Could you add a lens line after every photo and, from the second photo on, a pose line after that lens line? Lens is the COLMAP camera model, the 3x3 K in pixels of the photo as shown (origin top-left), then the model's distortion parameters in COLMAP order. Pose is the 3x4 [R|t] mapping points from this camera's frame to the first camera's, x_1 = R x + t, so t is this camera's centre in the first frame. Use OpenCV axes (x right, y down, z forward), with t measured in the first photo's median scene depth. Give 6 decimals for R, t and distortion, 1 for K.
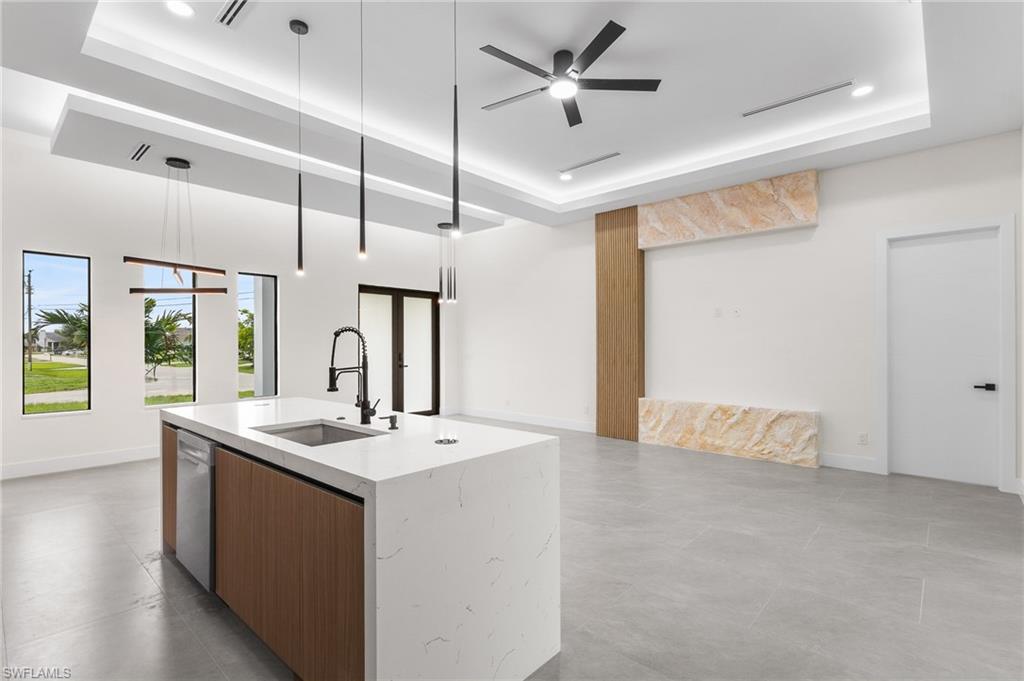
lens RADIAL K [[483.1, 0, 510.7], [0, 483.1, 343.7], [0, 0, 1]] dist [0.008443, -0.000837]
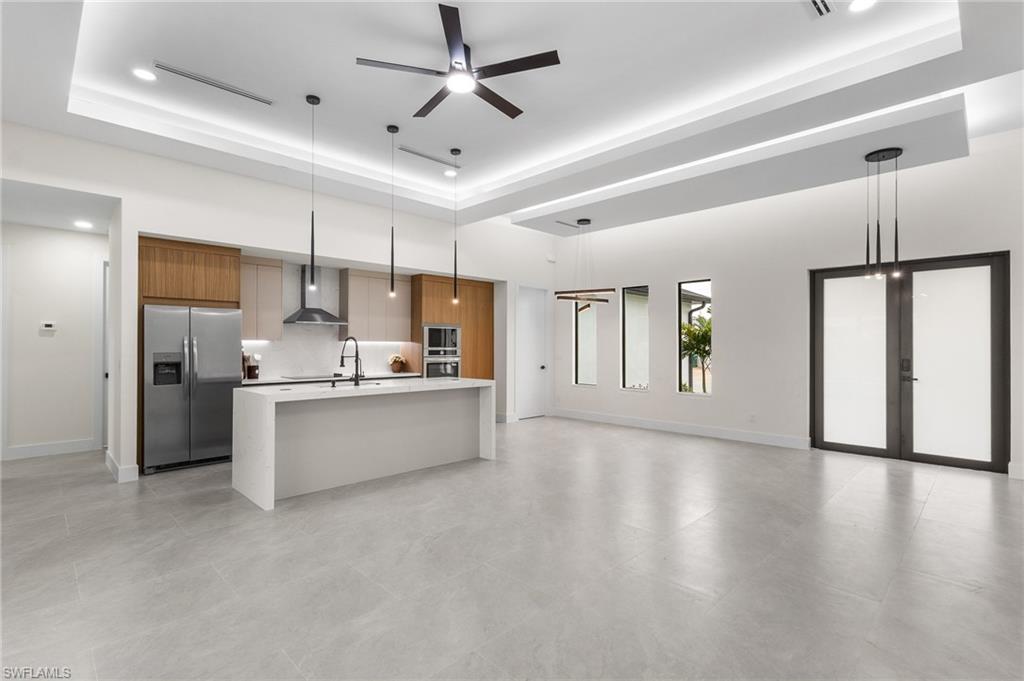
lens RADIAL K [[483.1, 0, 507.6], [0, 483.1, 341.9], [0, 0, 1]] dist [0.008443, -0.000837]
pose [[-0.062345, -0.005380, -0.998040, 0.709793], [-0.000295, 0.999986, -0.005372, 0.000578], [0.998055, -0.000040, -0.062346, 0.764481]]
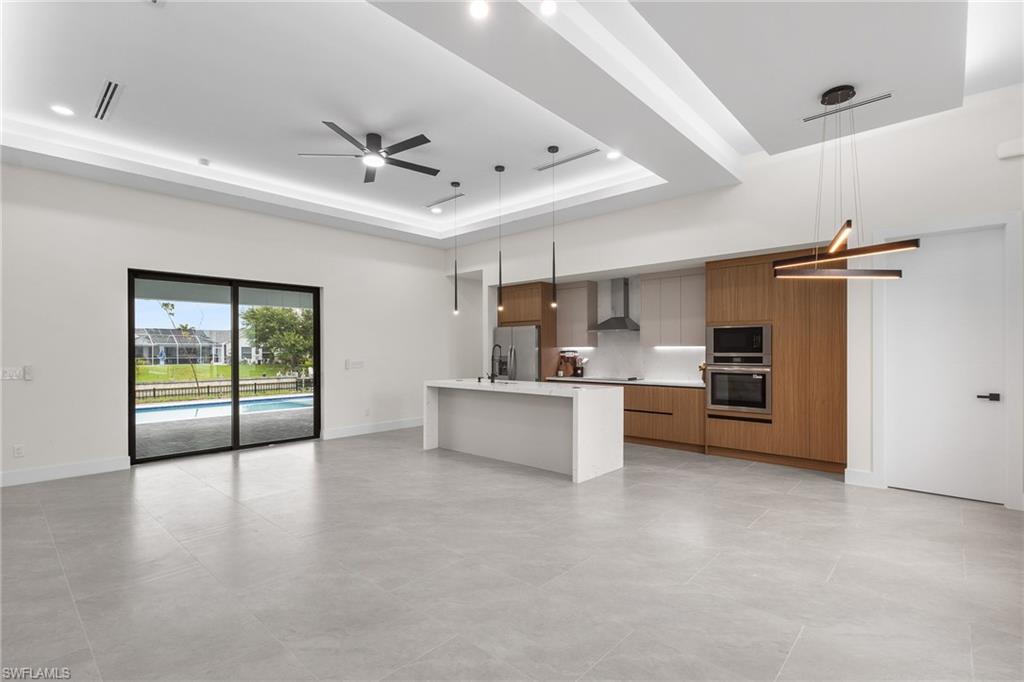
lens RADIAL K [[483.1, 0, 509.0], [0, 483.1, 353.1], [0, 0, 1]] dist [0.008443, -0.000837]
pose [[-0.999906, 0.006435, 0.012116, -0.178958], [0.006499, 0.999965, 0.005223, 0.000508], [-0.012082, 0.005301, -0.999913, 1.540654]]
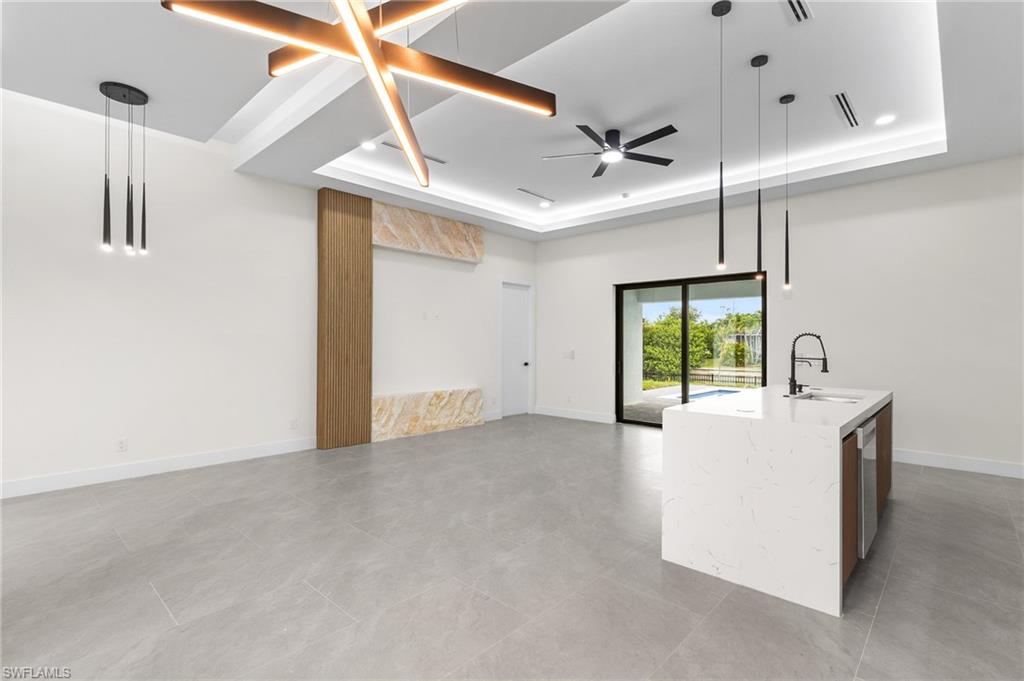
lens RADIAL K [[483.1, 0, 502.1], [0, 483.1, 340.1], [0, 0, 1]] dist [0.008443, -0.000837]
pose [[0.034036, 0.007267, 0.999394, -0.828074], [-0.006159, 0.999956, -0.007062, 0.003094], [-0.999402, -0.005915, 0.034079, 0.833042]]
